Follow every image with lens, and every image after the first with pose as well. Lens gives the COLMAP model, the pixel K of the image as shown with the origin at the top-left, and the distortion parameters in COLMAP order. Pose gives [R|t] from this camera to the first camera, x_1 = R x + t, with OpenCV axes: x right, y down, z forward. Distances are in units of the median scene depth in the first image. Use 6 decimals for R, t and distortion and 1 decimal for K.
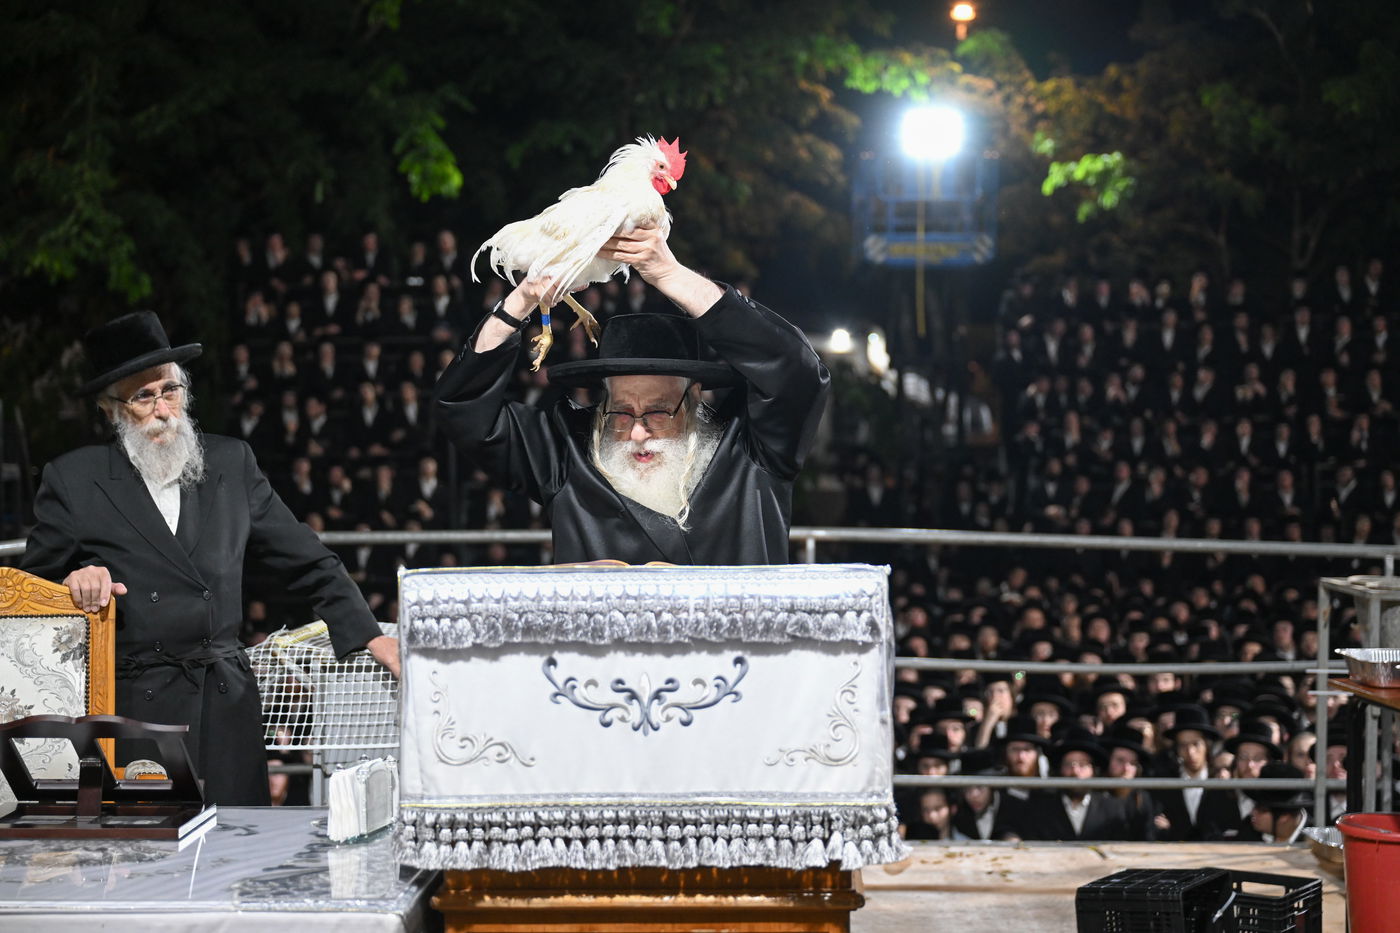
lens RADIAL K [[2292.8, 0, 700.0], [0, 2292.8, 466.5], [0, 0, 1]] dist [0.028863, 0.090376]
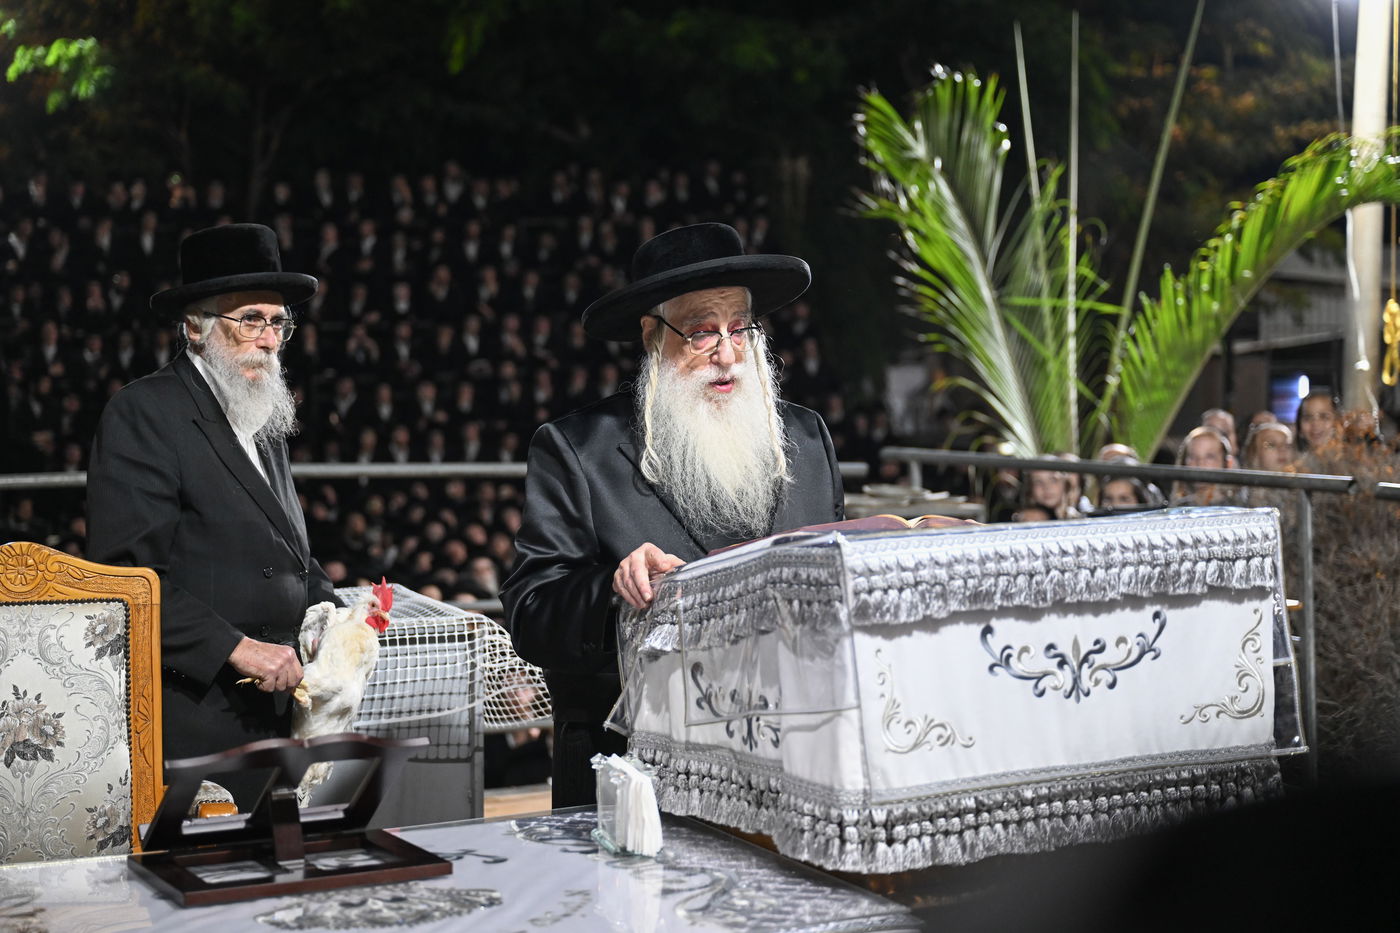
lens RADIAL K [[2442.1, 0, 700.0], [0, 2442.1, 466.5], [0, 0, 1]] dist [0.028504, -0.051941]
pose [[0.874256, -0.034448, 0.484242, -0.629080], [0.016554, 0.999015, 0.041179, -0.020784], [-0.485183, -0.027985, 0.873965, 0.214978]]
